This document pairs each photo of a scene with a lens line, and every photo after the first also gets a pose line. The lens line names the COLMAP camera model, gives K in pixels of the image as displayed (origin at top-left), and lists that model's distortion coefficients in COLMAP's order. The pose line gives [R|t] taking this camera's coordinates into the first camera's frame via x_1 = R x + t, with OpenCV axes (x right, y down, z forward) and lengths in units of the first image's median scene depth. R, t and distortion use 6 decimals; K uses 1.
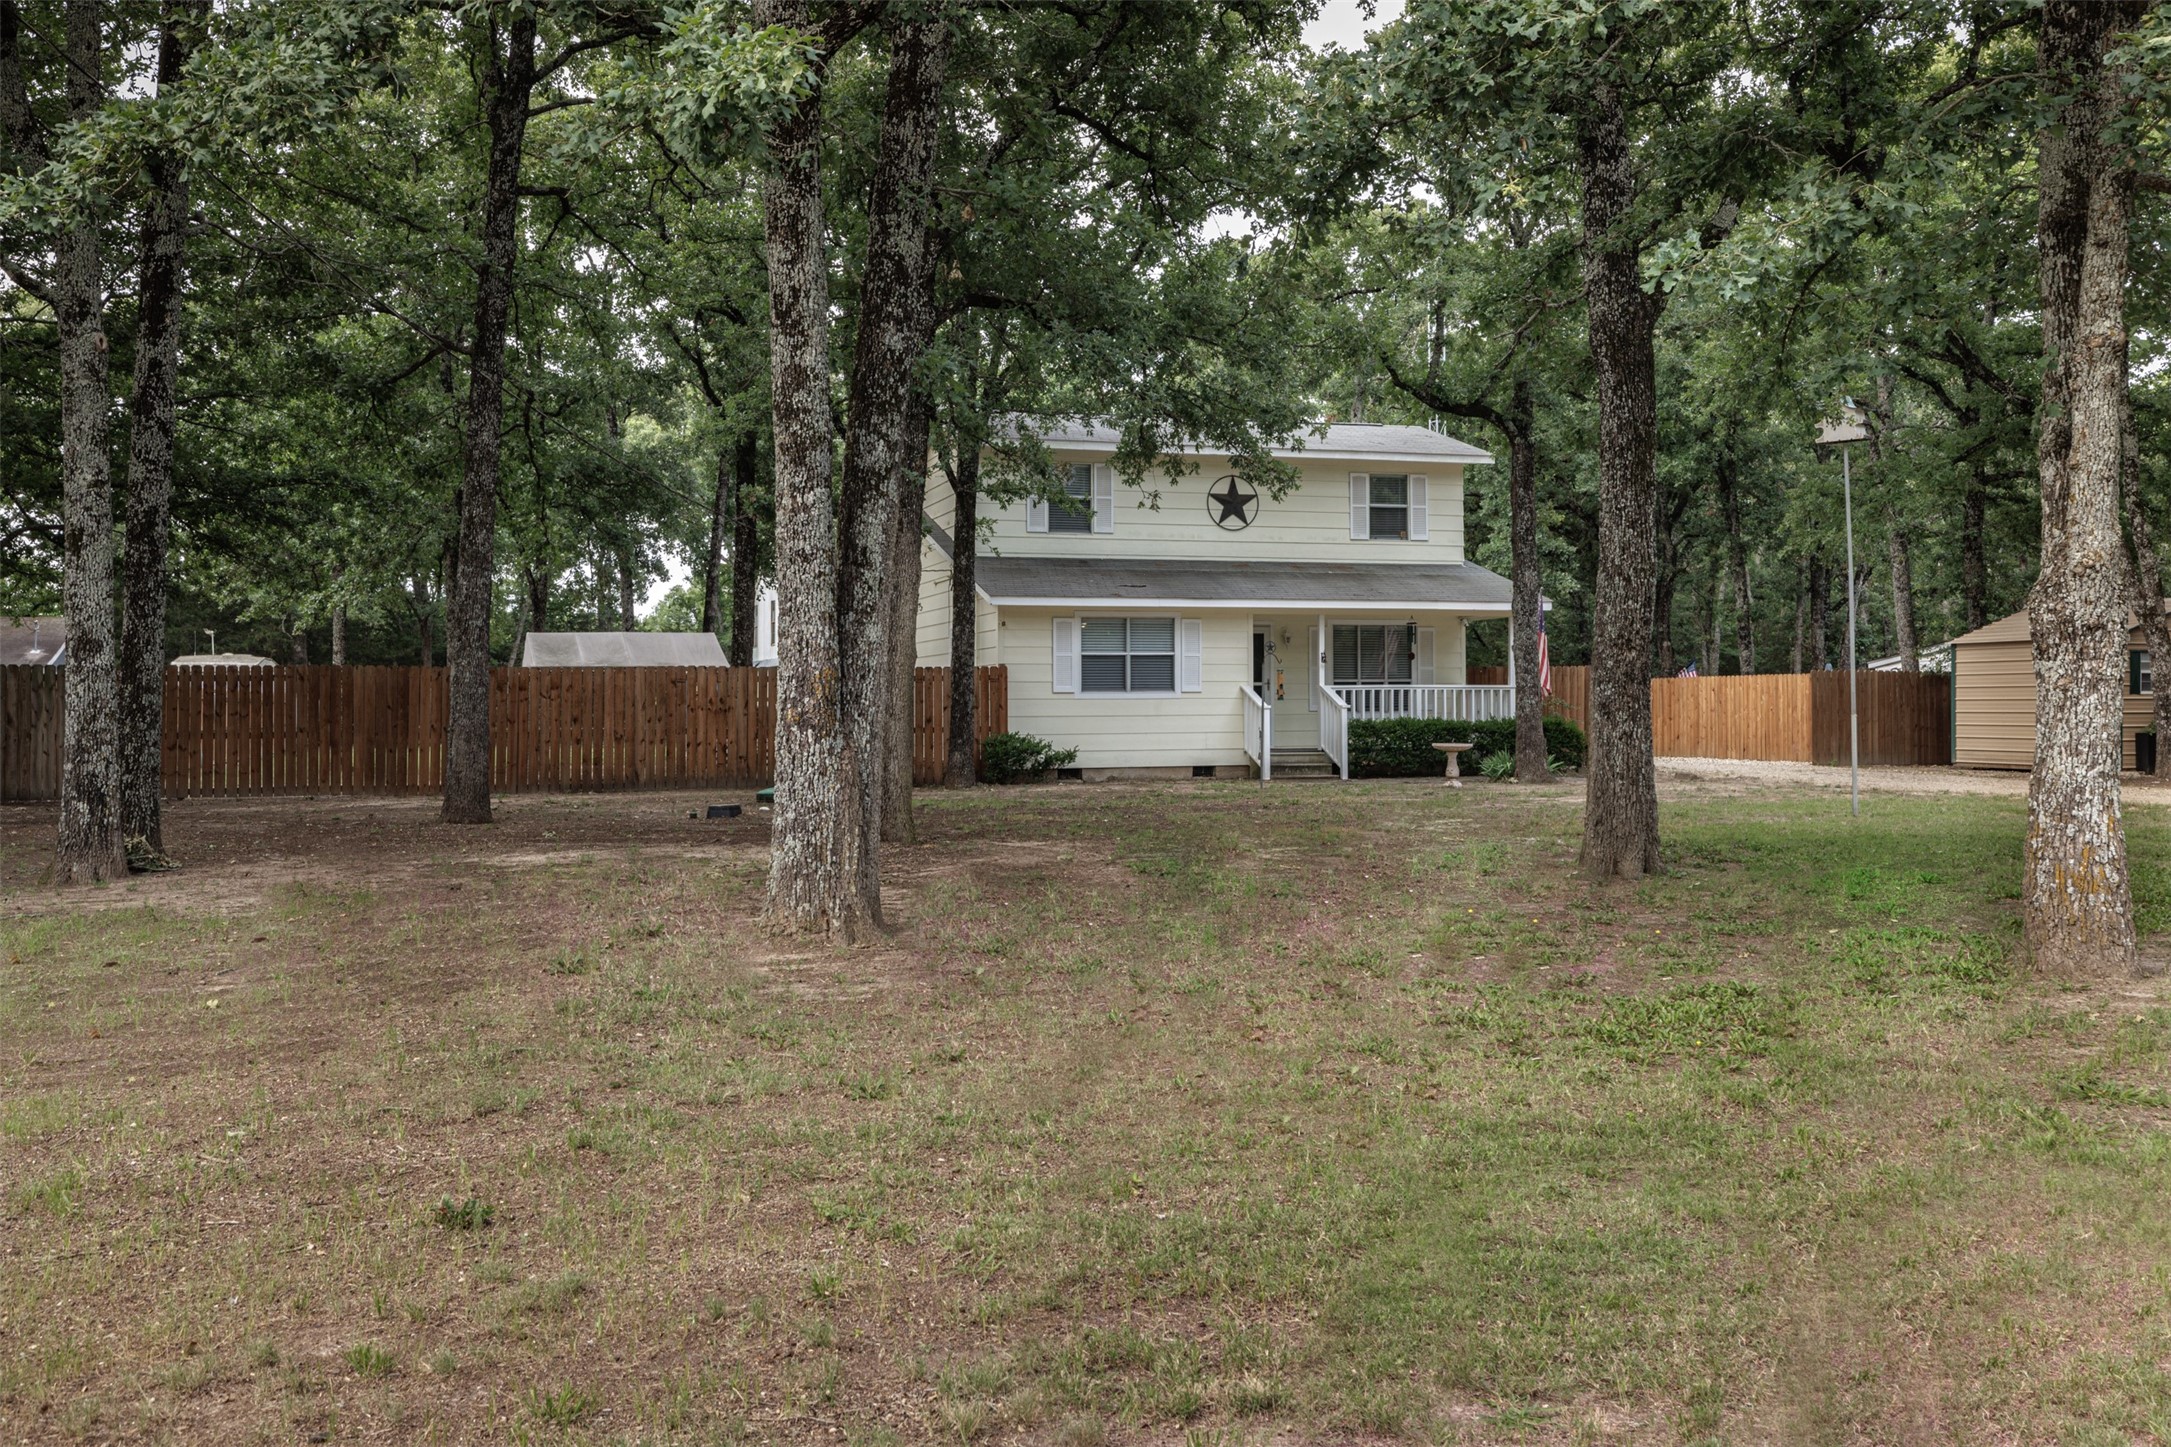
lens RADIAL K [[1877.1, 0, 1085.5], [0, 1877.1, 721.2], [0, 0, 1]] dist [0.006202, 0.000285]
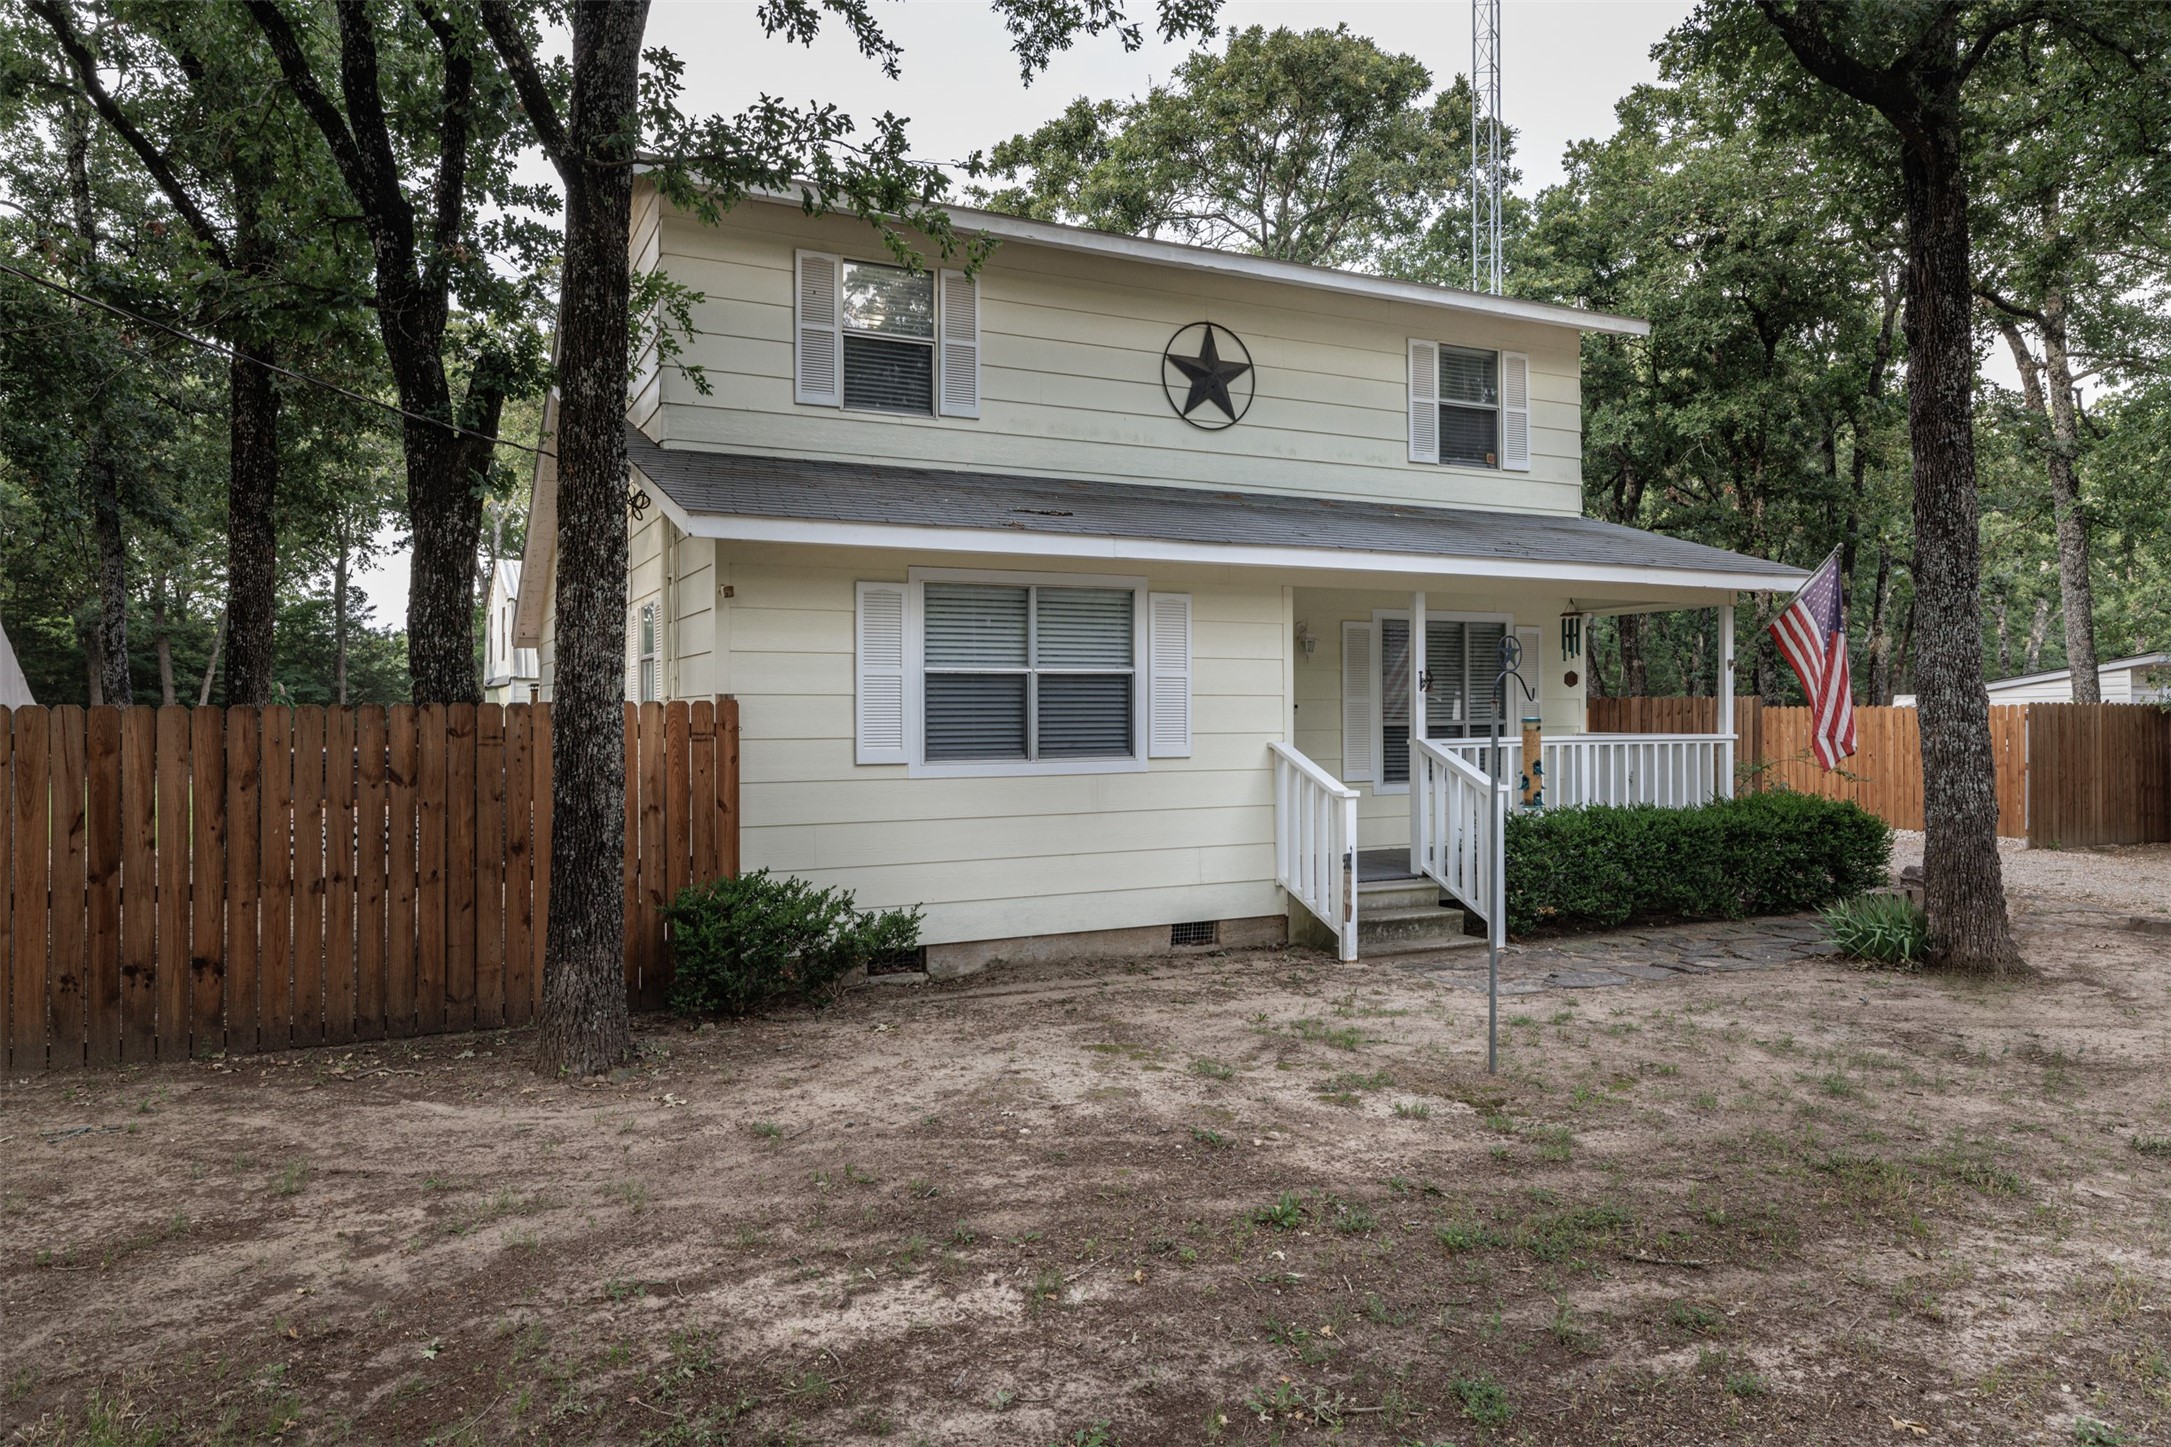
lens RADIAL K [[1413.4, 0, 1085.6], [0, 1413.4, 716.2], [0, 0, 1]] dist [-0.005632, -0.000003]
pose [[0.987214, 0.000476, 0.159399, -0.016751], [0.000460, 0.999983, -0.005832, -0.023385], [-0.159399, 0.005831, 0.987197, 0.674302]]
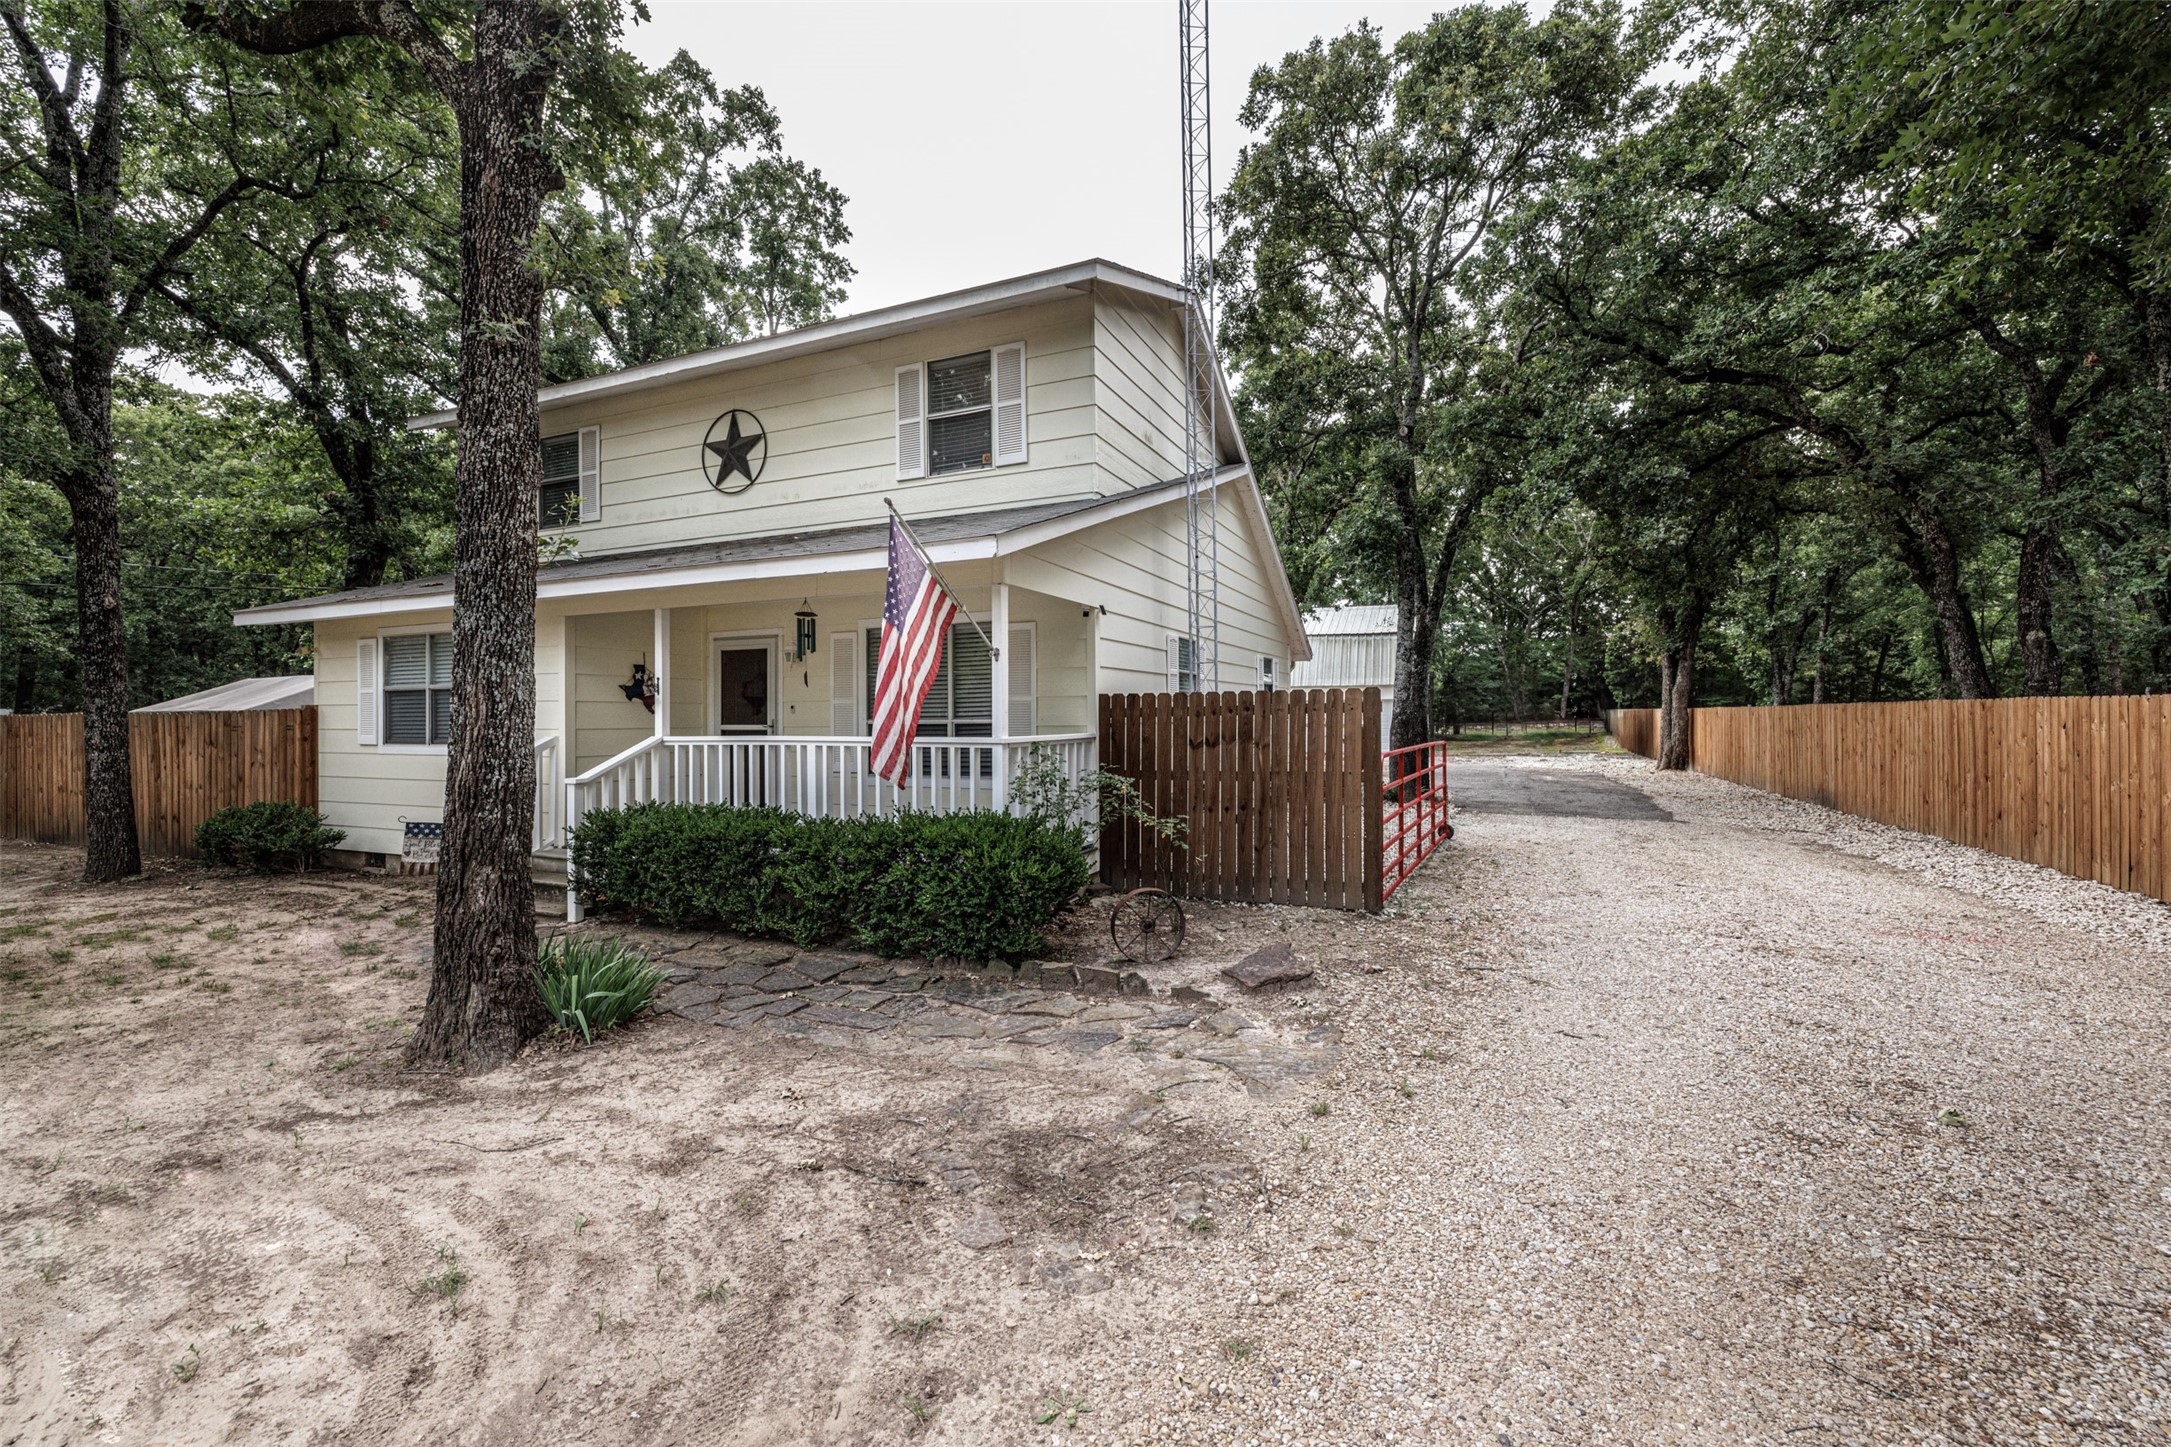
lens RADIAL K [[919.9, 0, 1085.6], [0, 919.9, 708.3], [0, 0, 1]] dist [-0.002317, -0.000059]
pose [[0.749420, -0.006467, -0.662063, 0.411055], [-0.001163, 0.999938, -0.011083, -0.025063], [0.662094, 0.009076, 0.749366, 0.904579]]
